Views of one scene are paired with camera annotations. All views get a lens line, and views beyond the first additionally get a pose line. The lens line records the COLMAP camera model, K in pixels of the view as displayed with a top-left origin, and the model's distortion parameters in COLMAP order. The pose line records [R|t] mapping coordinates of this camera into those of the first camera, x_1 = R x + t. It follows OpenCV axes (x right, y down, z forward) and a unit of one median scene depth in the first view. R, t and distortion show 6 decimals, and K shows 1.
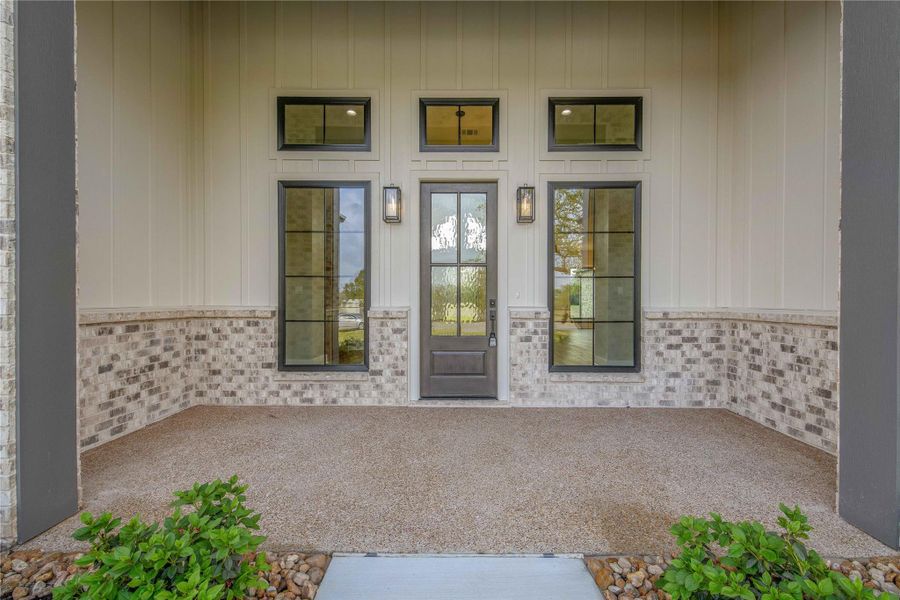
lens RADIAL K [[385.7, 0, 448.6], [0, 385.7, 301.3], [0, 0, 1]] dist [0.009009, -0.002272]
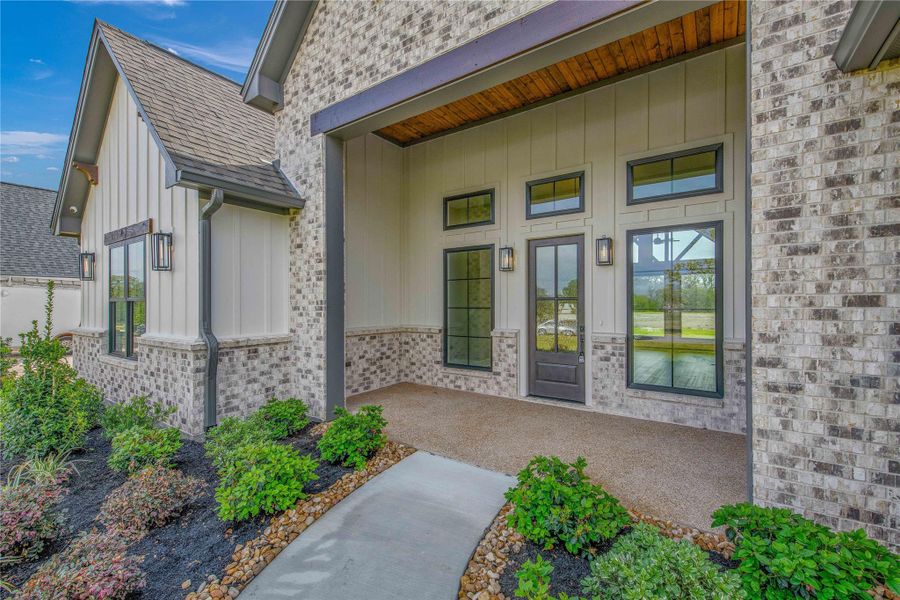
lens RADIAL K [[385.7, 0, 446.2], [0, 385.7, 303.2], [0, 0, 1]] dist [0.009009, -0.002272]
pose [[0.822649, -0.002368, -0.568545, 0.494212], [0.000017, 0.999991, -0.004141, -0.078809], [0.568550, 0.003397, 0.822642, -0.328529]]
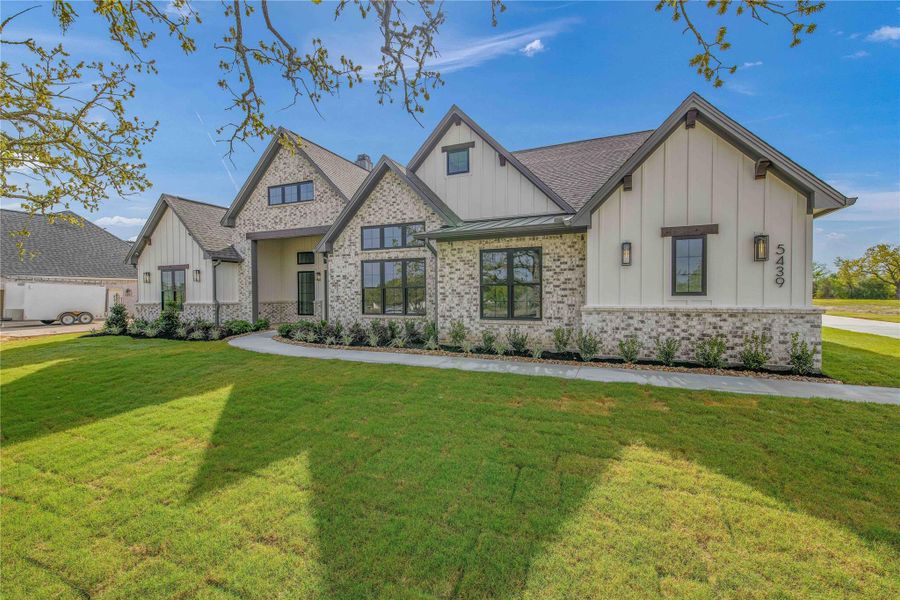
lens RADIAL K [[385.7, 0, 454.4], [0, 385.7, 299.8], [0, 0, 1]] dist [0.009009, -0.002272]
pose [[0.930377, 0.004851, -0.366572, 2.828391], [0.002154, 0.999823, 0.018700, -0.070602], [0.366598, -0.018188, 0.930202, -2.429556]]
